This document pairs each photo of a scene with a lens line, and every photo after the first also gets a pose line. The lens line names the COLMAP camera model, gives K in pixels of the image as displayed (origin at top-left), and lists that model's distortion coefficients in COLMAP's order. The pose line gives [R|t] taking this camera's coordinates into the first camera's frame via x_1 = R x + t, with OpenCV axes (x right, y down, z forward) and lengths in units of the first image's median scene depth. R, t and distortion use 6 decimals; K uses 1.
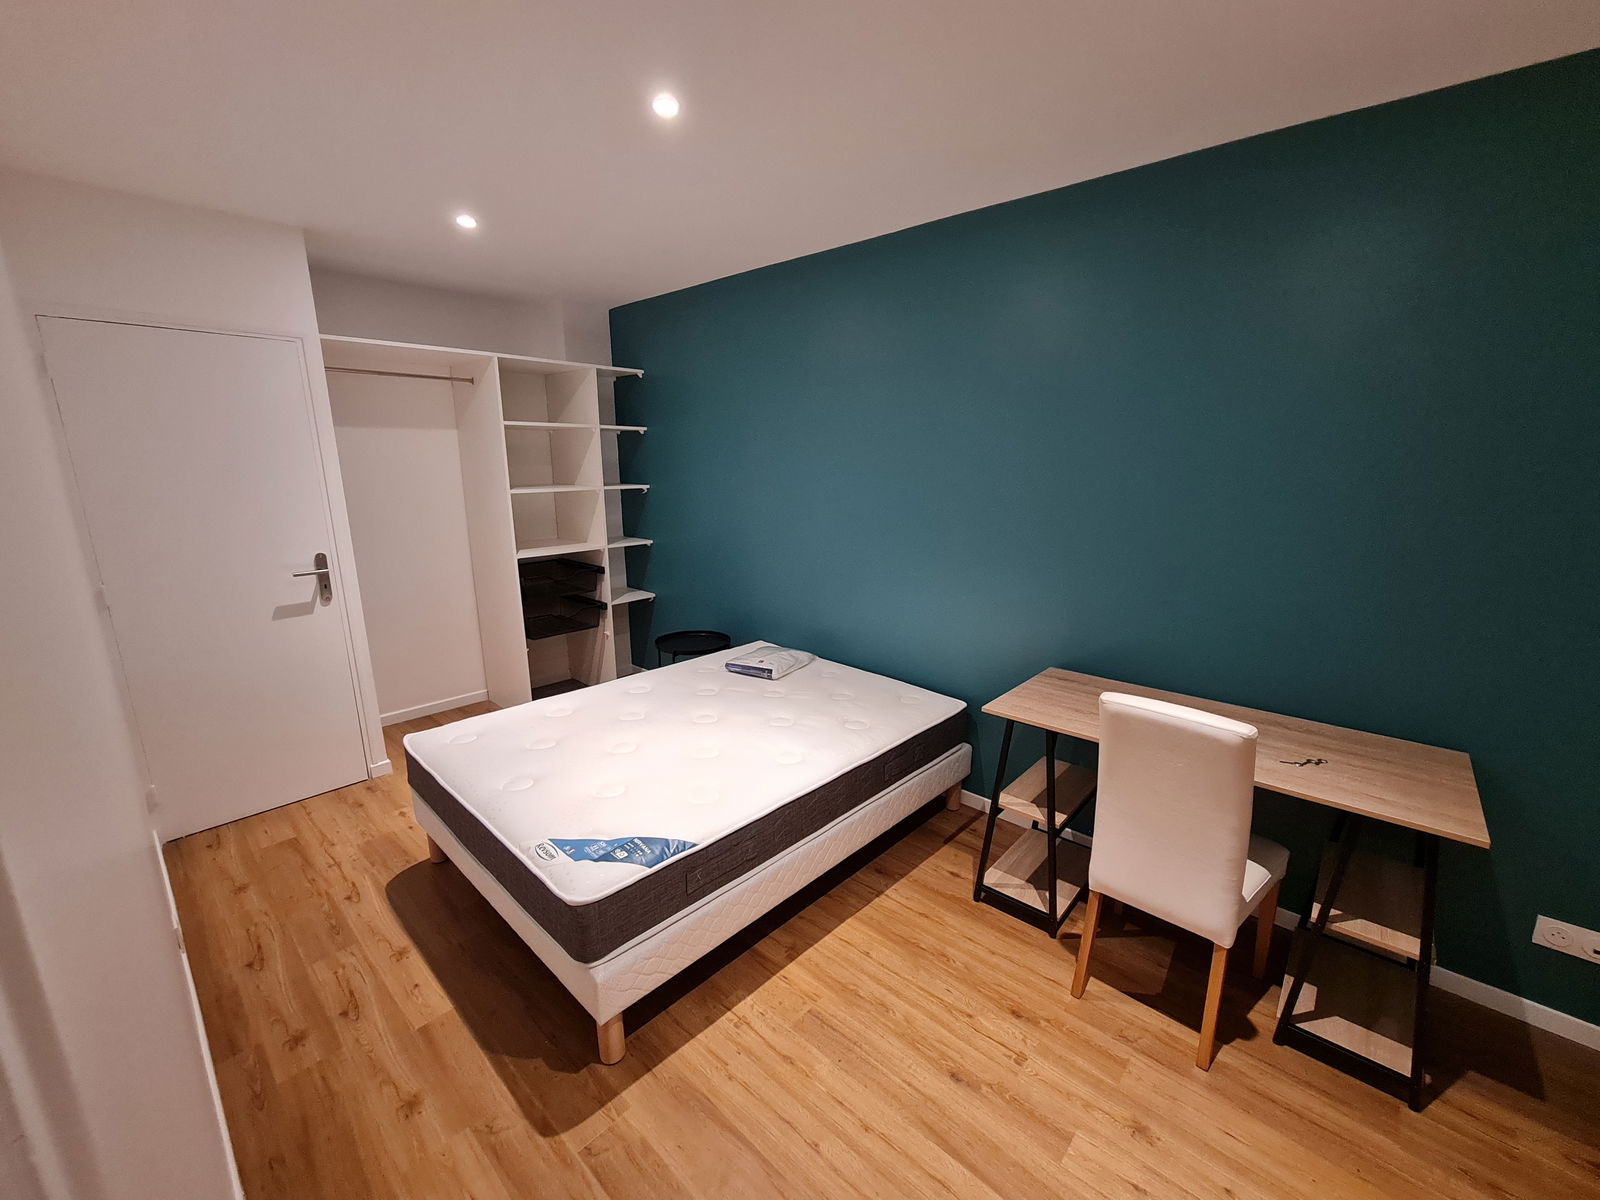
lens RADIAL K [[646.9, 0, 800.5], [0, 646.9, 604.2], [0, 0, 1]] dist [0.002783, 0.000879]
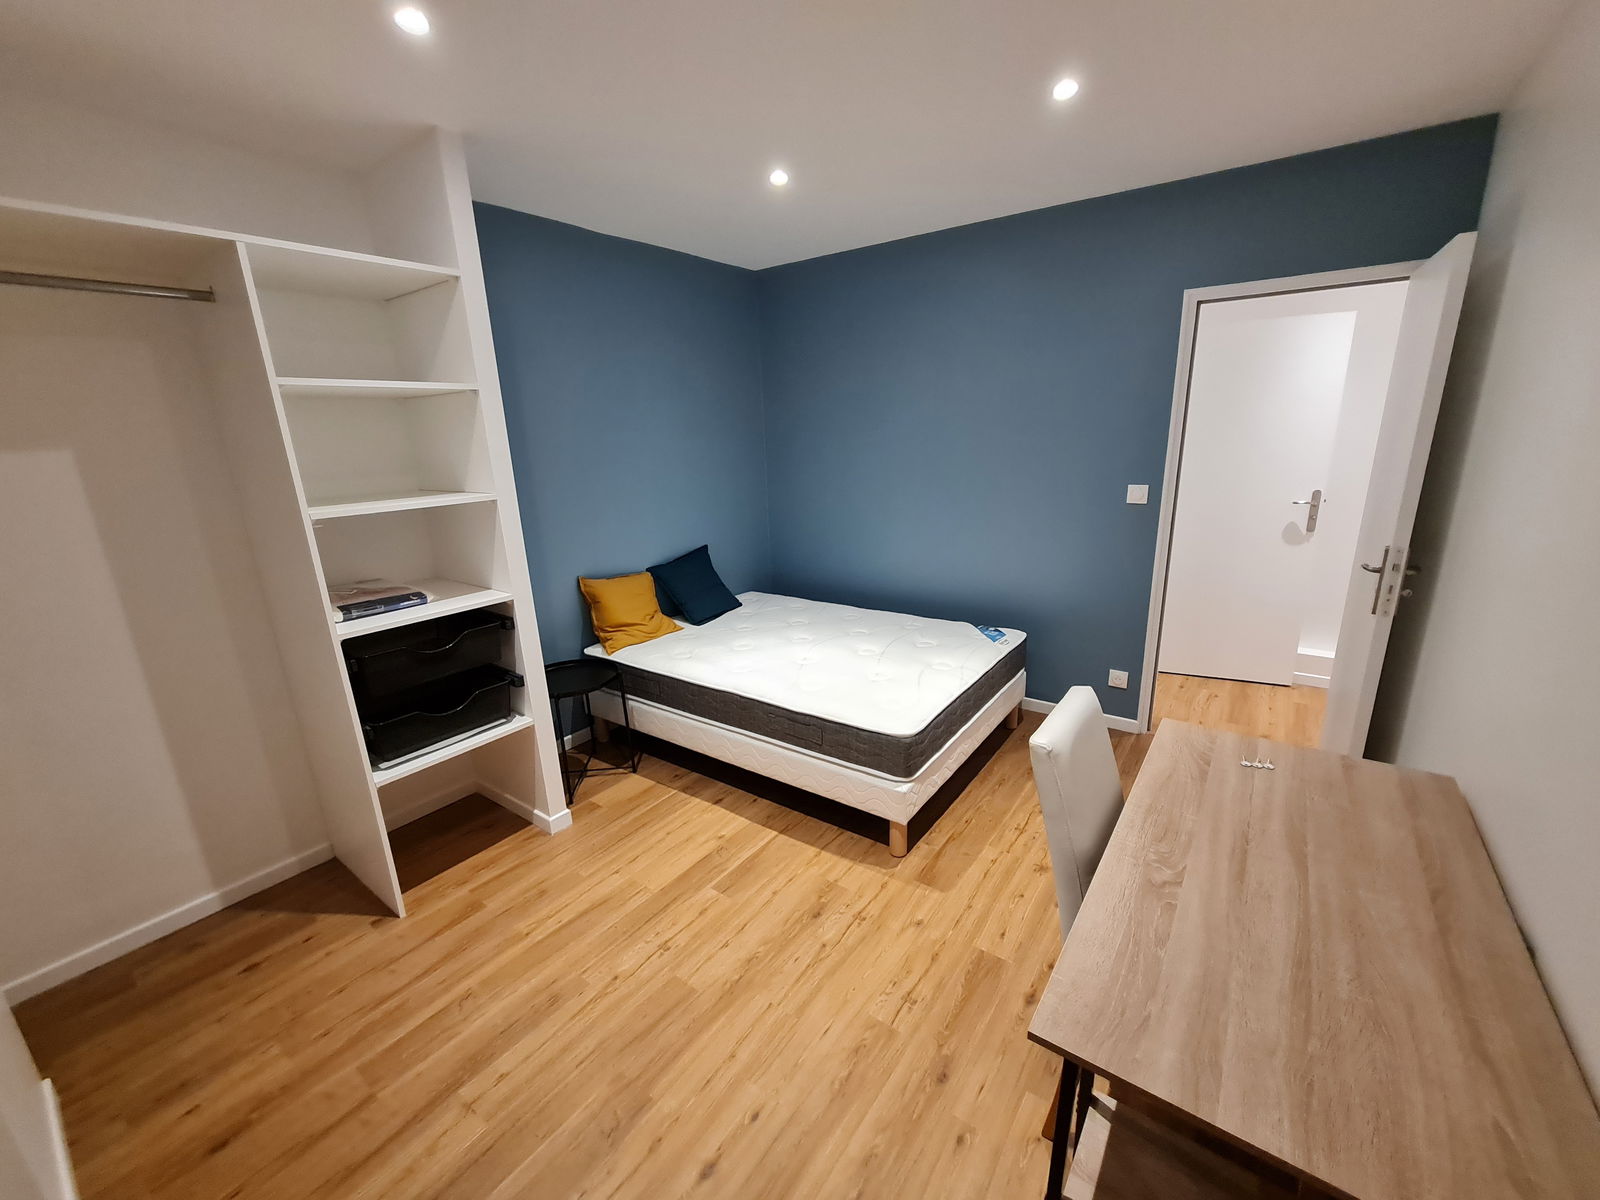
lens RADIAL K [[646.9, 0, 800.1], [0, 646.9, 602.0], [0, 0, 1]] dist [0.002783, 0.000879]
pose [[-0.130918, -0.244002, 0.960897, -0.734176], [0.250252, 0.929719, 0.270181, -0.153581], [-0.959289, 0.275838, -0.060654, 0.716064]]
